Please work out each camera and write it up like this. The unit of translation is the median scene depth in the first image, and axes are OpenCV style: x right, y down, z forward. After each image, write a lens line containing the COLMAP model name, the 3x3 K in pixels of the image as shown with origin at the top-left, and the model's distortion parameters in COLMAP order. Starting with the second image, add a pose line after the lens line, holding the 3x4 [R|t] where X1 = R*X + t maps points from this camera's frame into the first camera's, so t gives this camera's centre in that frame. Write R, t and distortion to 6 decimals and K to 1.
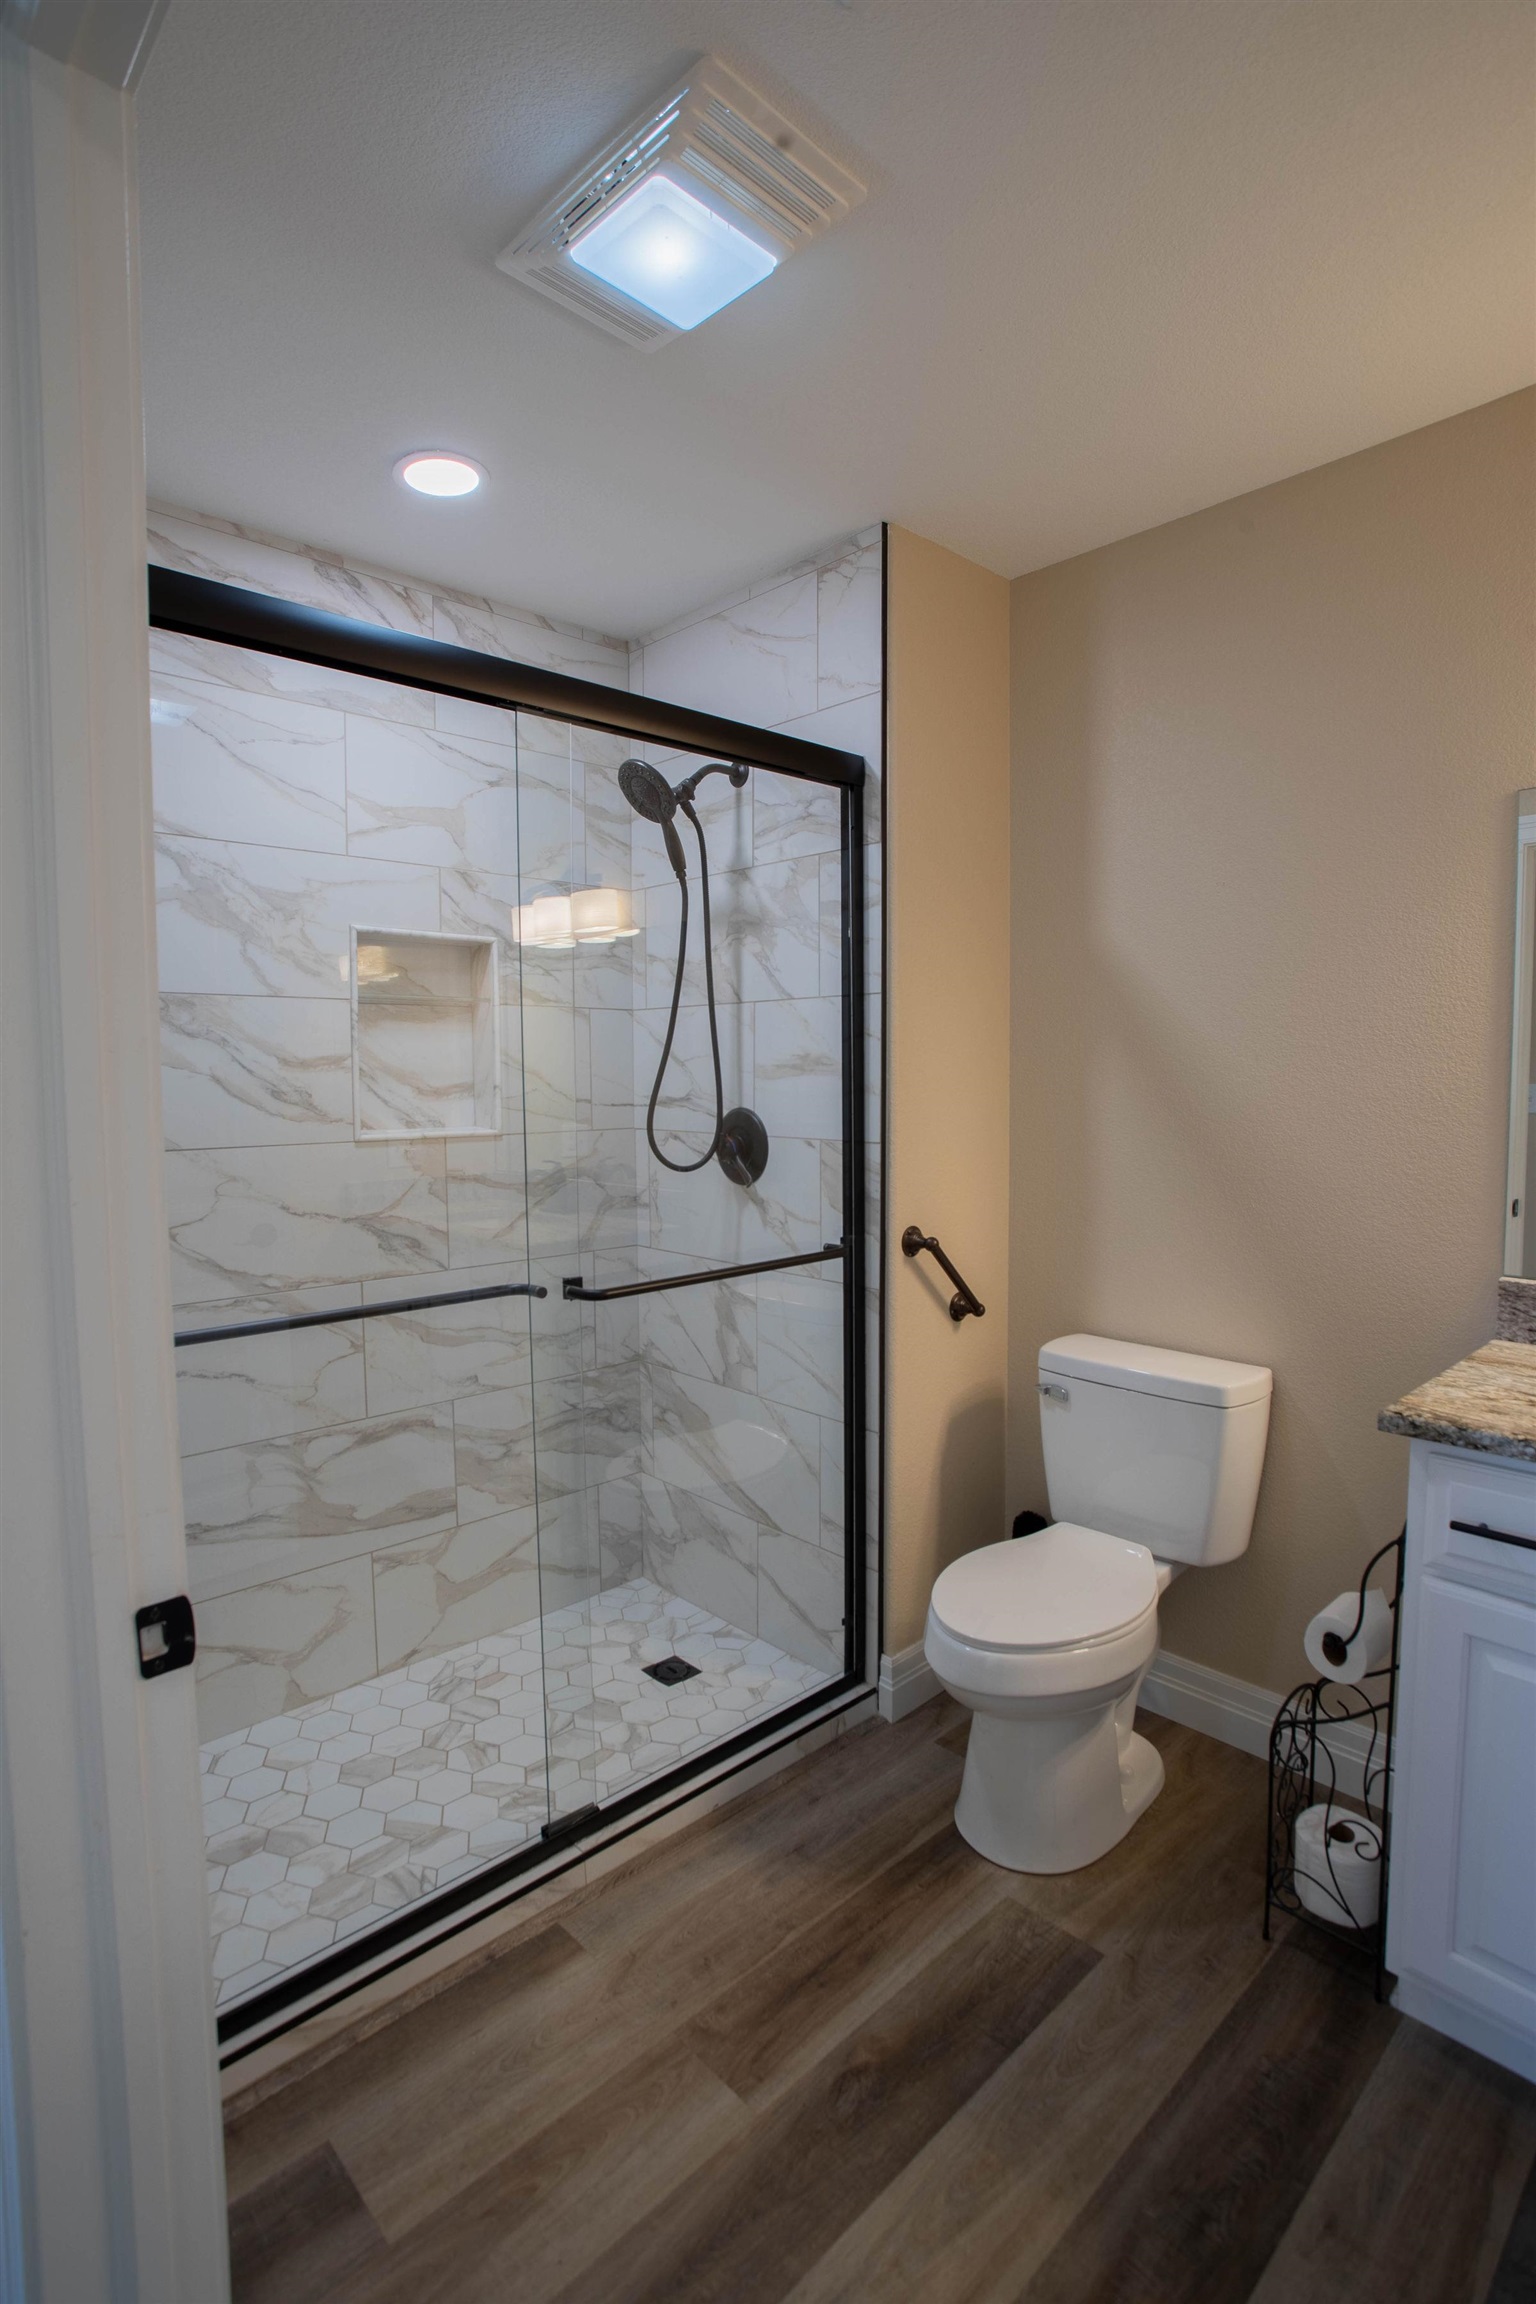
lens RADIAL K [[1120.2, 0, 758.8], [0, 1120.2, 1147.7], [0, 0, 1]] dist [-0.064566, 0.022786]
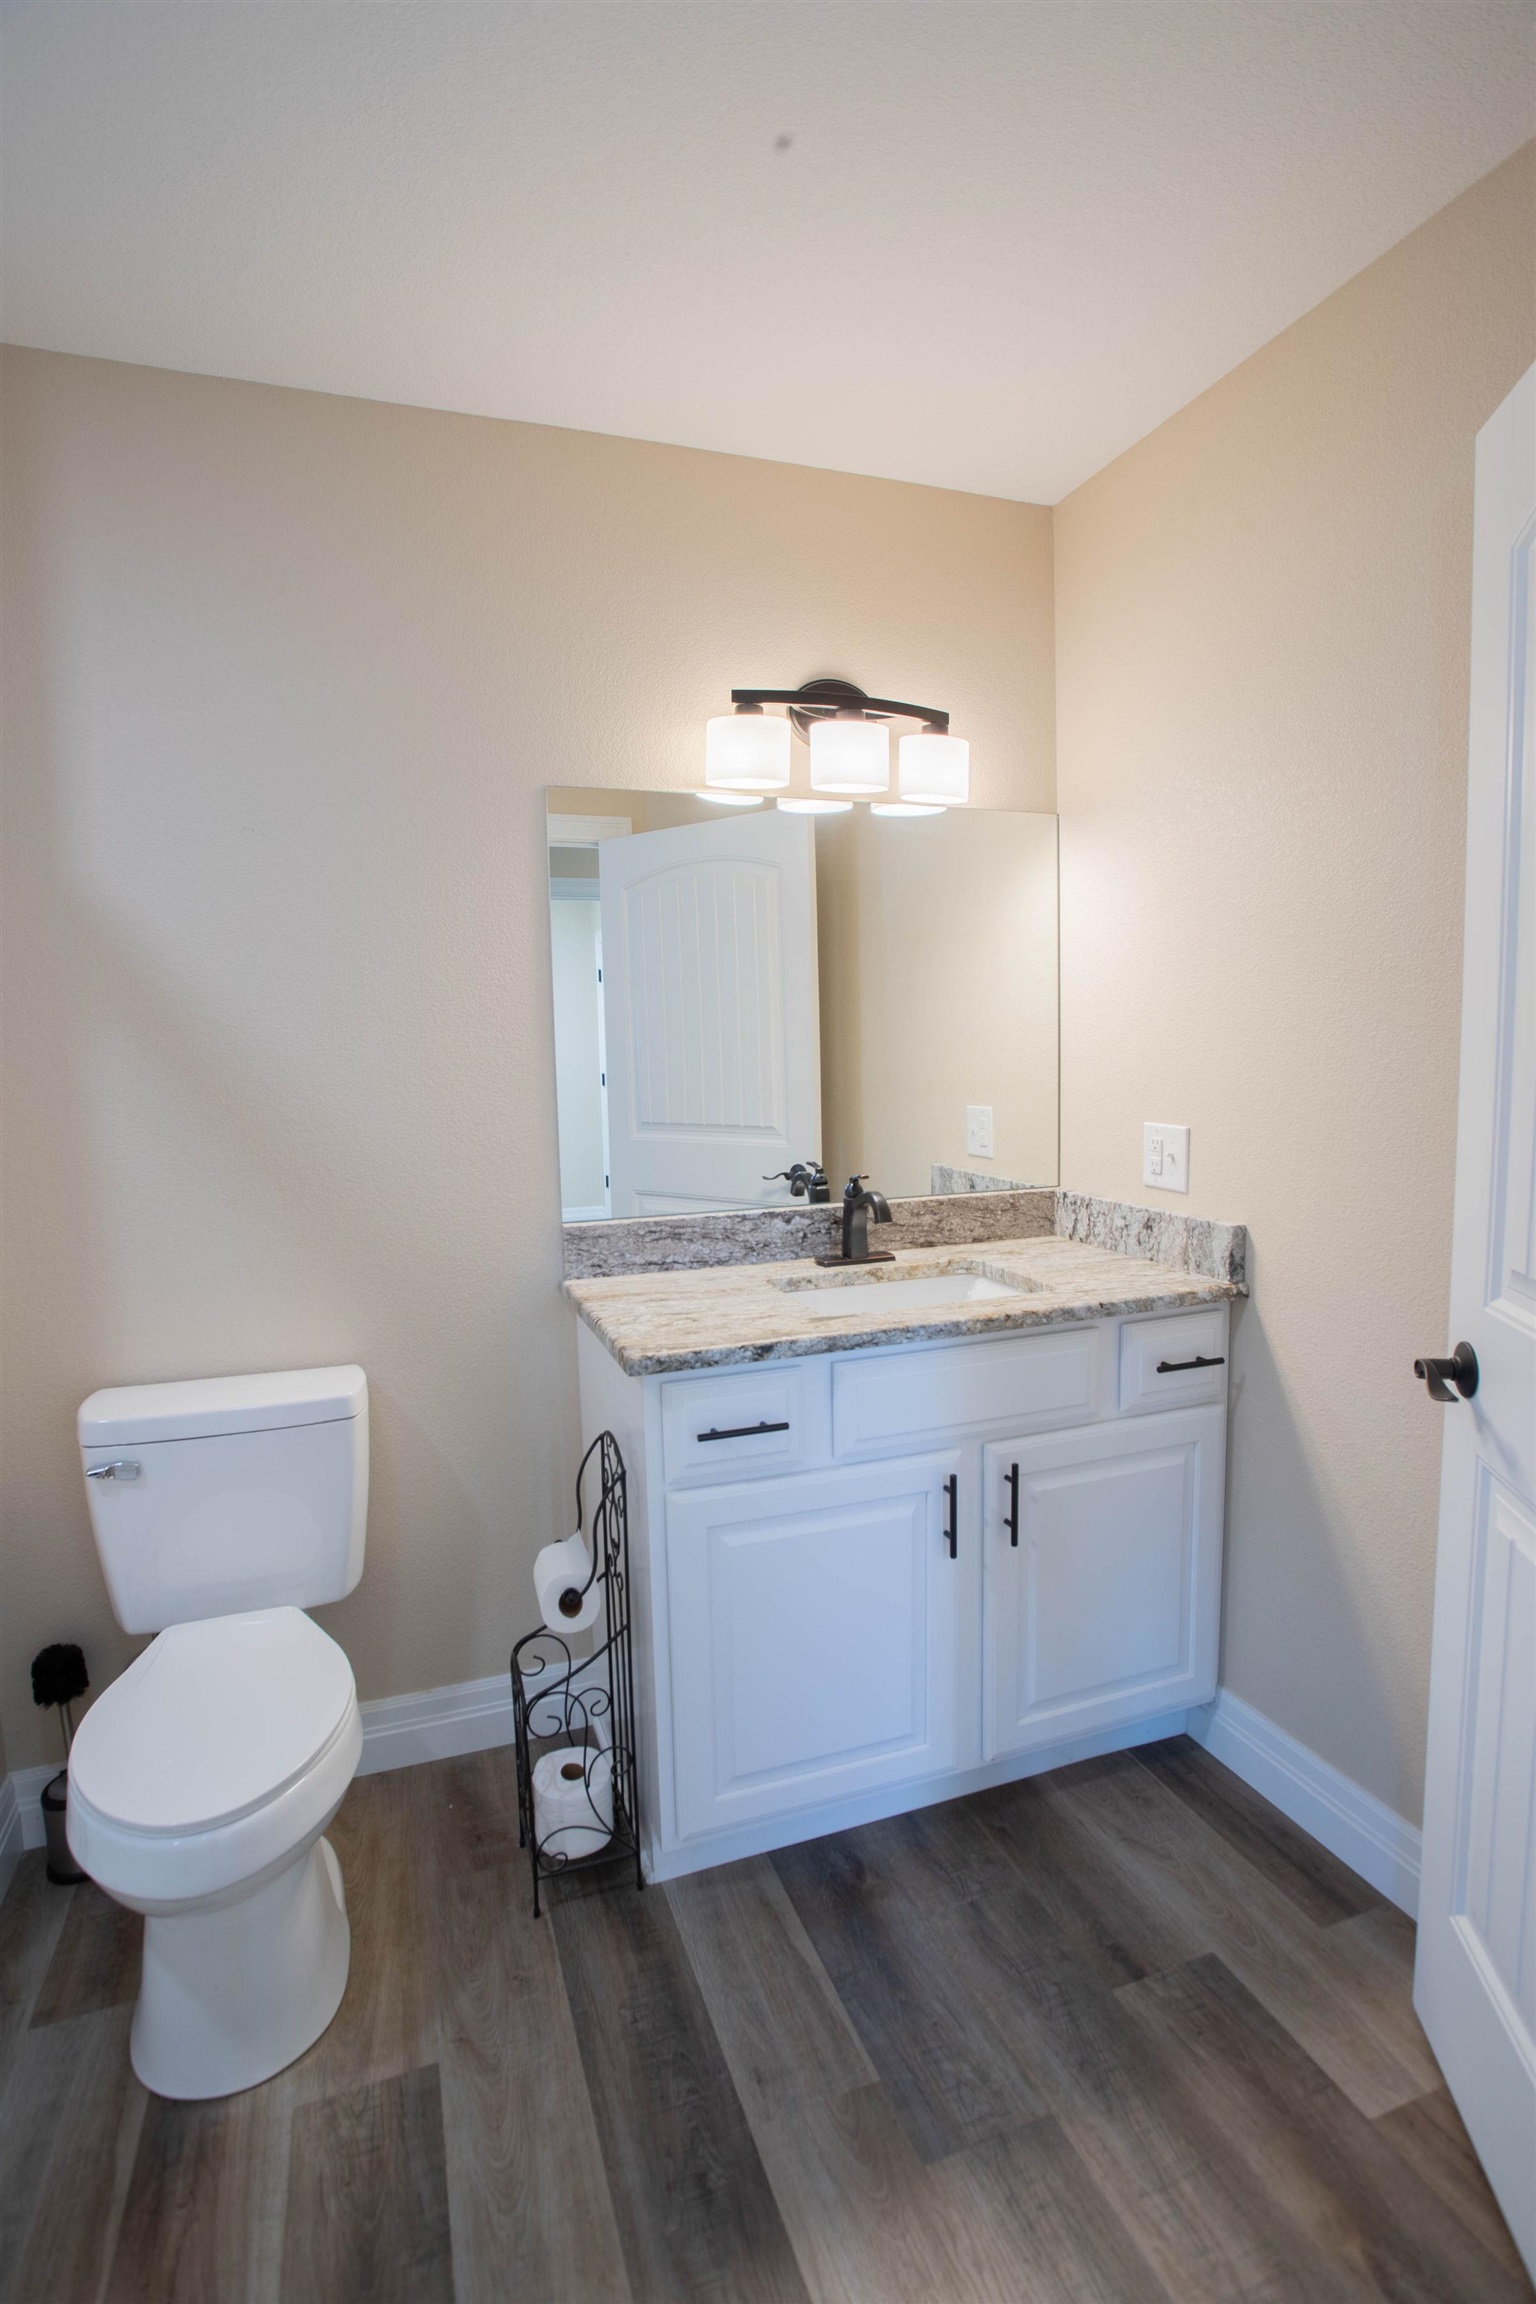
lens RADIAL K [[1120.2, 0, 758.8], [0, 1120.2, 1147.7], [0, 0, 1]] dist [-0.064566, 0.022786]
pose [[0.375897, -0.086526, 0.922613, -0.327831], [0.072682, 0.995317, 0.063732, -0.020226], [-0.923807, 0.043100, 0.380425, 0.417622]]
